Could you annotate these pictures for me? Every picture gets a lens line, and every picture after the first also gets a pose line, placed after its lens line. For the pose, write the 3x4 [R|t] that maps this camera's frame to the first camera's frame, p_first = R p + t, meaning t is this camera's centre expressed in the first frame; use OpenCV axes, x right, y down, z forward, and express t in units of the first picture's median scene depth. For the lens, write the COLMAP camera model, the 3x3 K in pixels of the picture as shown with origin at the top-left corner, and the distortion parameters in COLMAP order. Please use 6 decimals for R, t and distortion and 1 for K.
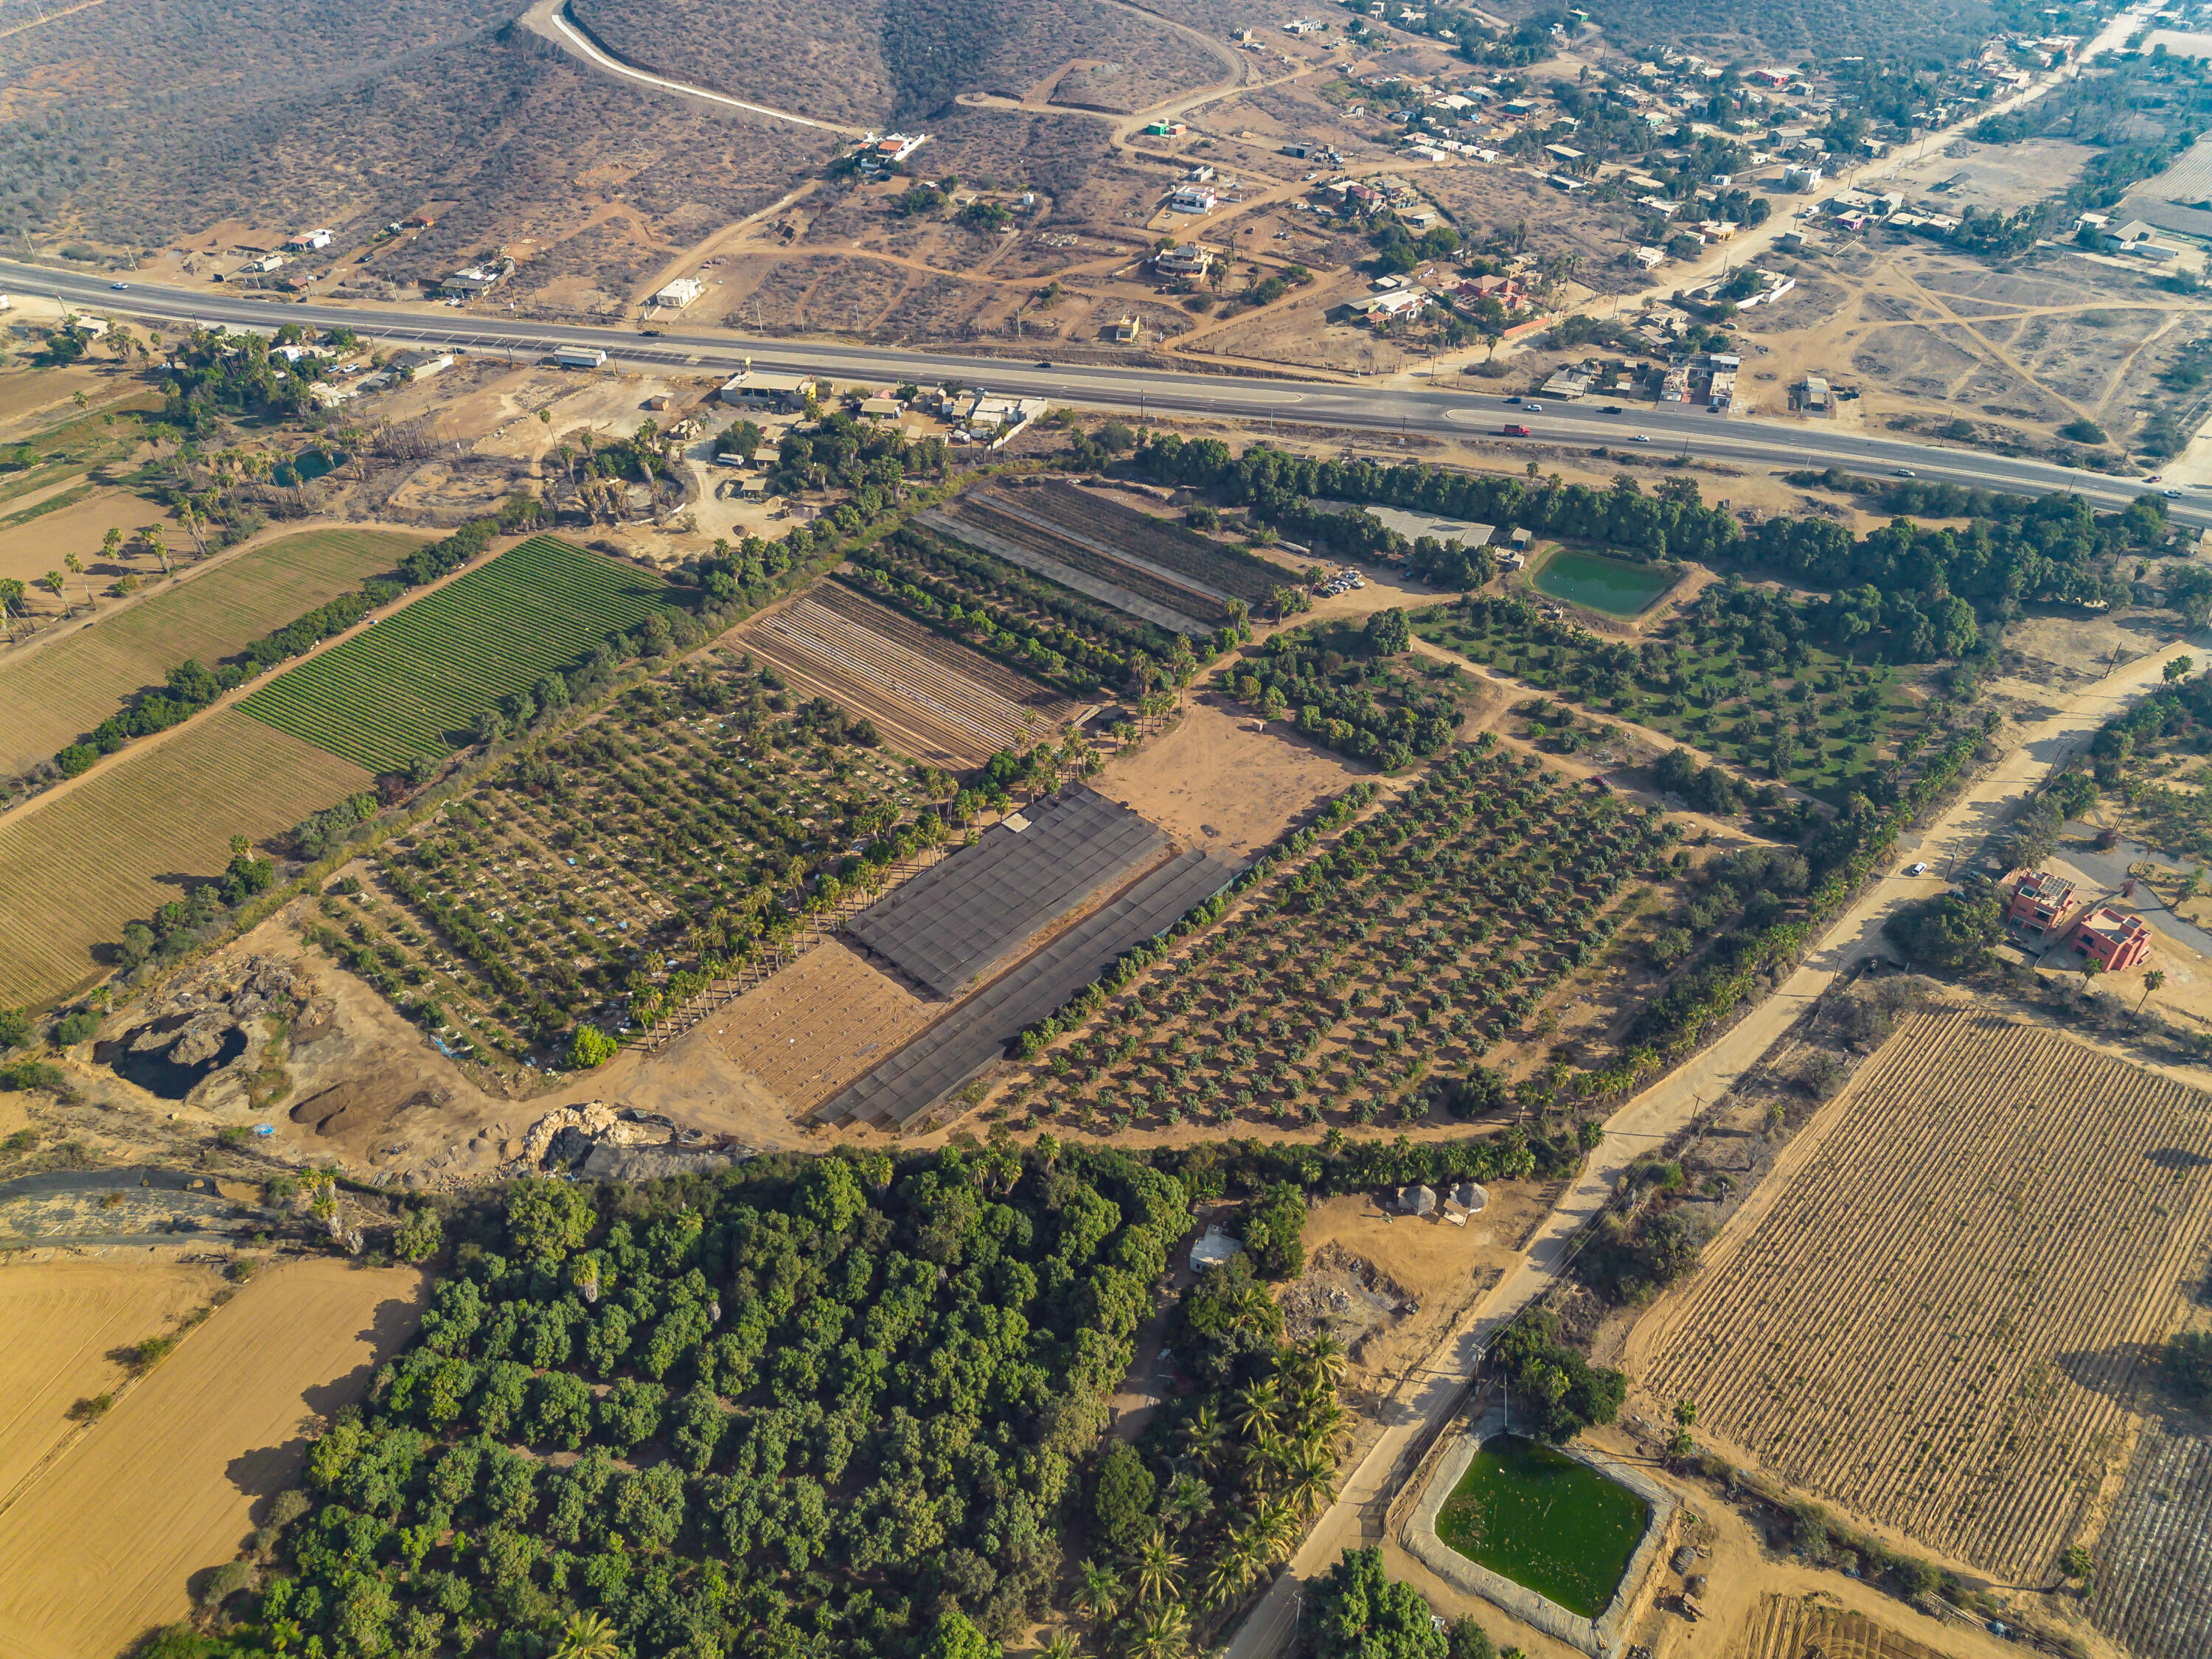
lens RADIAL K [[1592.5, 0, 1106.0], [0, 1592.5, 829.5], [0, 0, 1]] dist [0.047589, -0.058894]
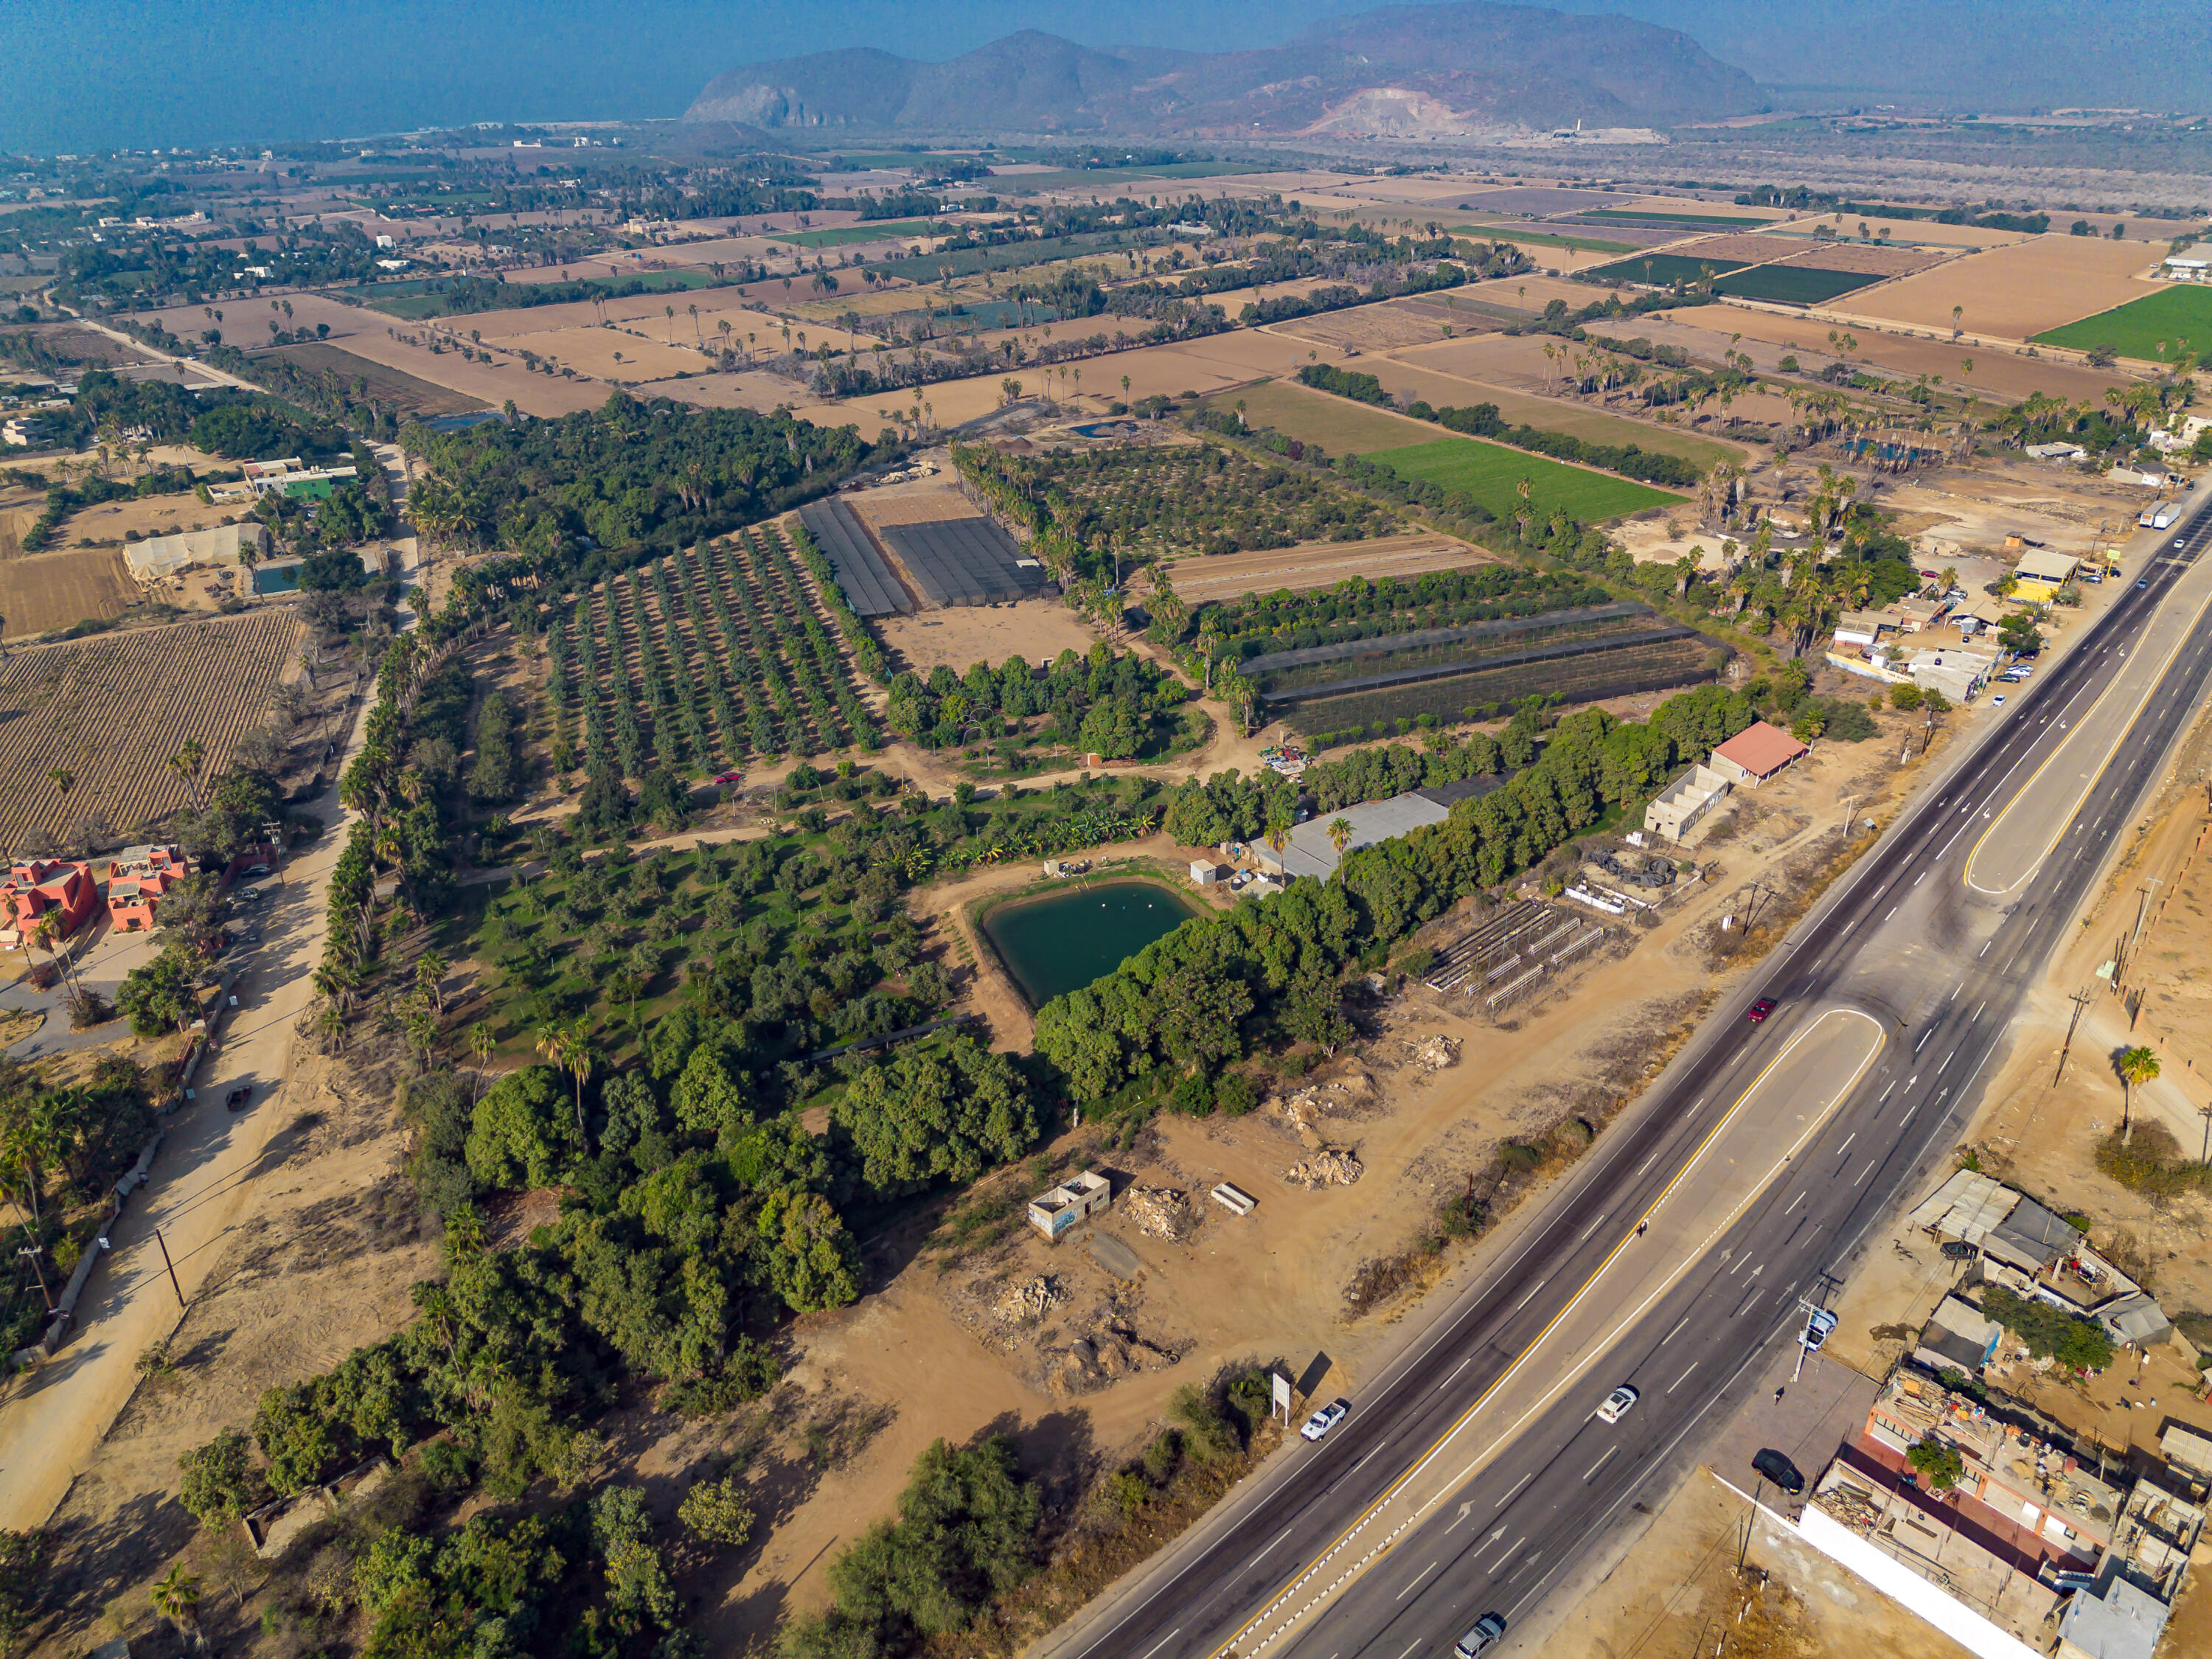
lens RADIAL K [[1592.5, 0, 1106.0], [0, 1592.5, 829.5], [0, 0, 1]] dist [0.047589, -0.058894]
pose [[-0.467589, 0.408133, -0.784085, 0.604607], [-0.552528, 0.557438, 0.619658, -0.432268], [0.689981, 0.722974, -0.035147, 0.834940]]
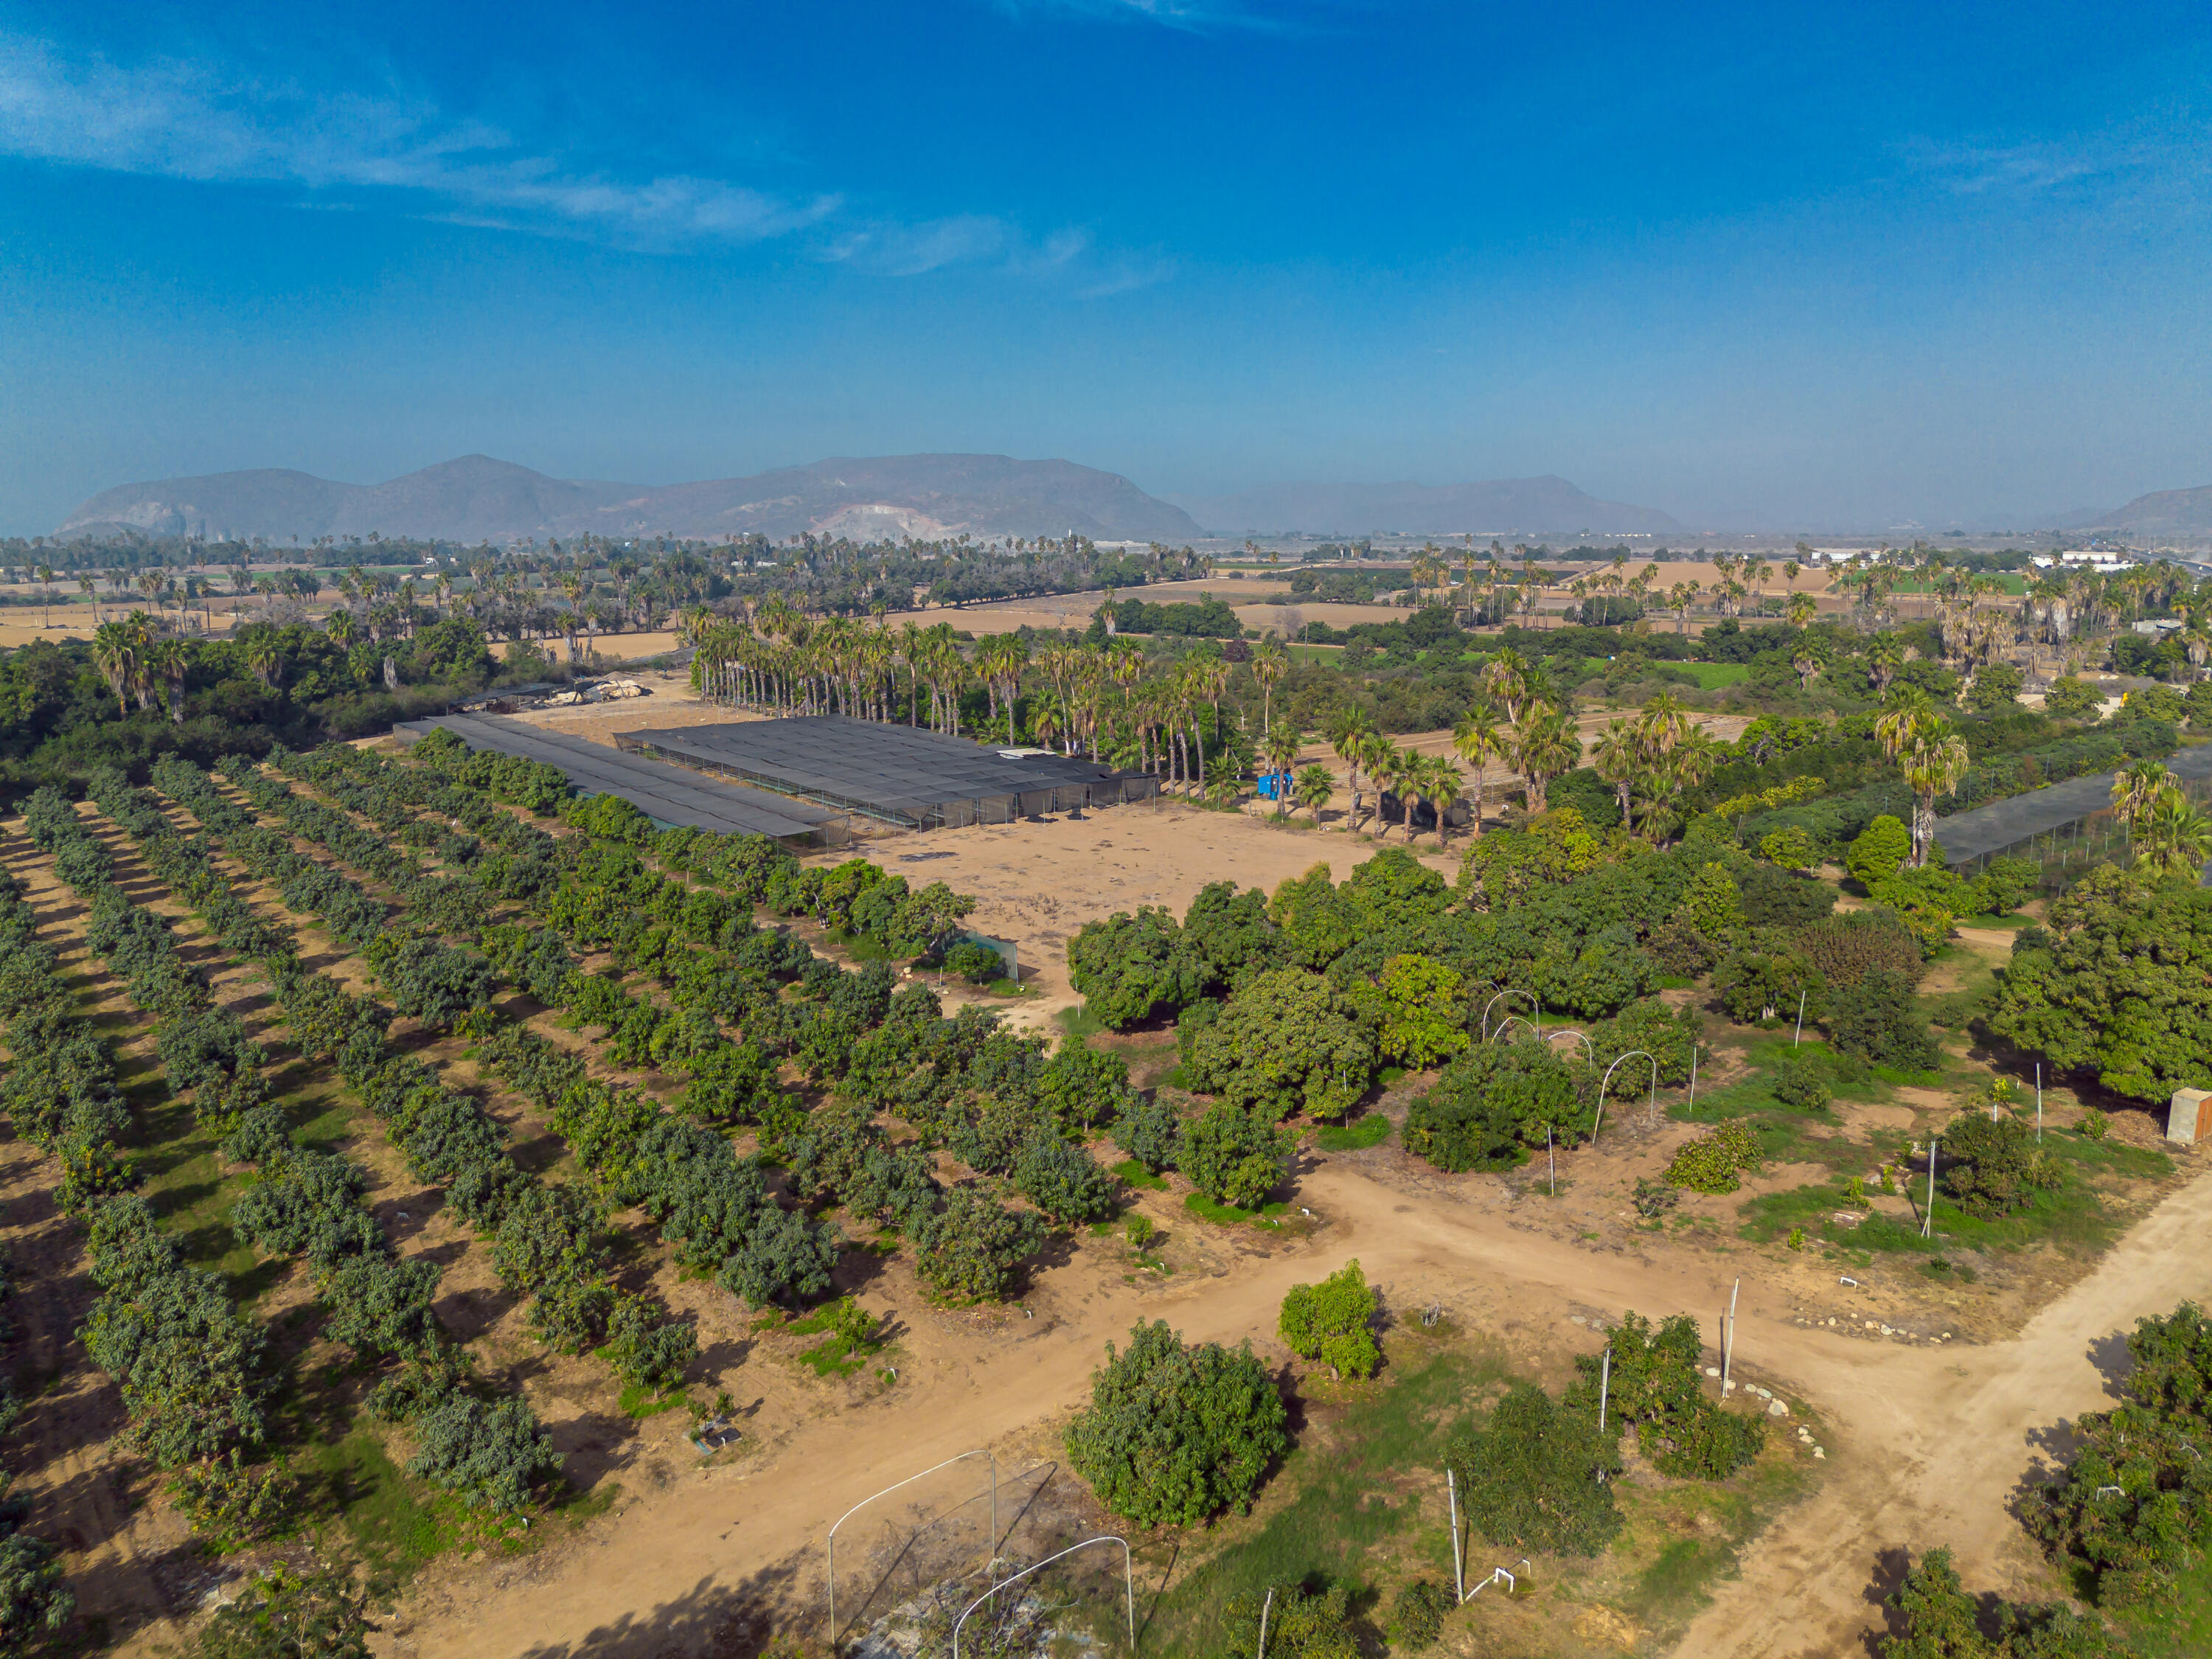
lens RADIAL K [[1592.5, 0, 1106.0], [0, 1592.5, 829.5], [0, 0, 1]] dist [0.047589, -0.058894]
pose [[-0.139993, 0.201956, -0.969338, 0.292108], [-0.626942, 0.739656, 0.244647, -0.084298], [0.766384, 0.641968, 0.023068, 0.702638]]
